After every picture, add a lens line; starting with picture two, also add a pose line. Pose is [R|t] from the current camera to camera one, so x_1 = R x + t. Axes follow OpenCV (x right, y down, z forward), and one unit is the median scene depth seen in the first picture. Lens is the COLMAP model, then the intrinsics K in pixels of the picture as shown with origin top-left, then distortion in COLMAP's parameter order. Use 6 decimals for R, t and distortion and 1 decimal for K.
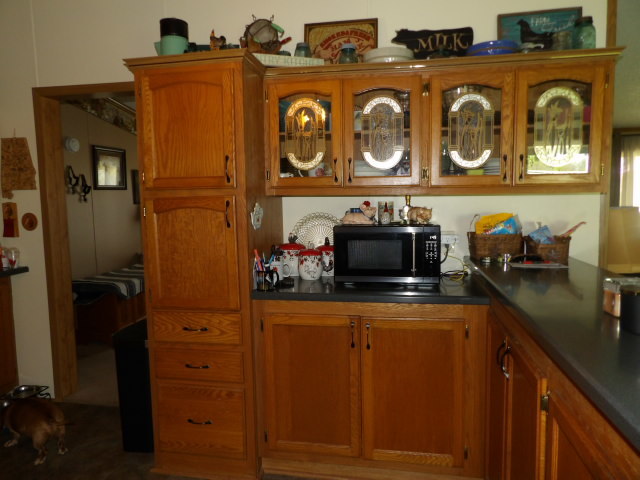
lens RADIAL K [[458.1, 0, 320.0], [0, 458.1, 240.0], [0, 0, 1]] dist [-0.033112, 0.035863]
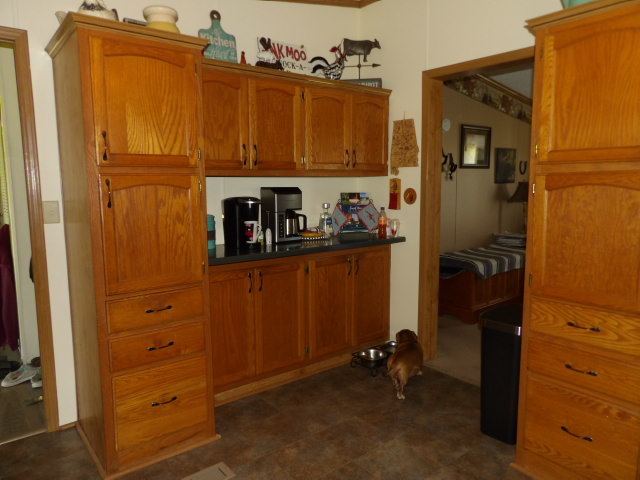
lens RADIAL K [[458.1, 0, 320.0], [0, 458.1, 240.0], [0, 0, 1]] dist [-0.033112, 0.035863]
pose [[0.755902, 0.094121, -0.647884, -0.105063], [-0.068367, 0.995550, 0.064862, 0.010679], [0.651105, -0.004736, 0.758973, 0.030746]]
